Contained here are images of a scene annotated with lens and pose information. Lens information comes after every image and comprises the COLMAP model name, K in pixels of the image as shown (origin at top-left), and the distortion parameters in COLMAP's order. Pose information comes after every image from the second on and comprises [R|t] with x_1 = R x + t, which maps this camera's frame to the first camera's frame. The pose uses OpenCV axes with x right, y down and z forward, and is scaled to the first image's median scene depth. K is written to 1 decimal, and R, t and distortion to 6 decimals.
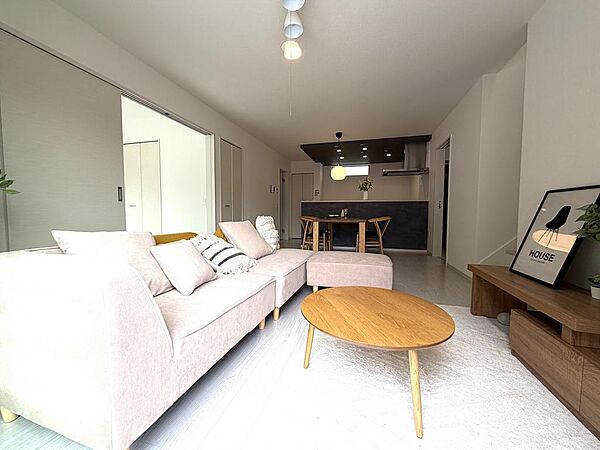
lens RADIAL K [[242.3, 0, 301.5], [0, 242.3, 223.7], [0, 0, 1]] dist [0.003099, 0.000239]
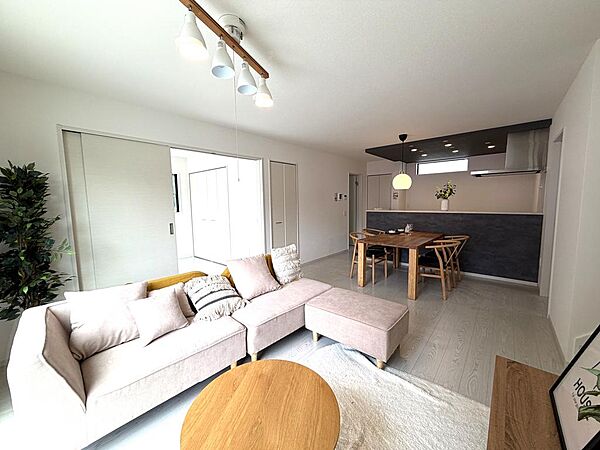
lens RADIAL K [[242.3, 0, 299.5], [0, 242.3, 227.2], [0, 0, 1]] dist [0.003099, 0.000239]
pose [[0.901377, 0.031636, -0.431878, 0.193332], [-0.003334, 0.997805, 0.066133, -0.100690], [0.433022, -0.058171, 0.899504, 0.063840]]
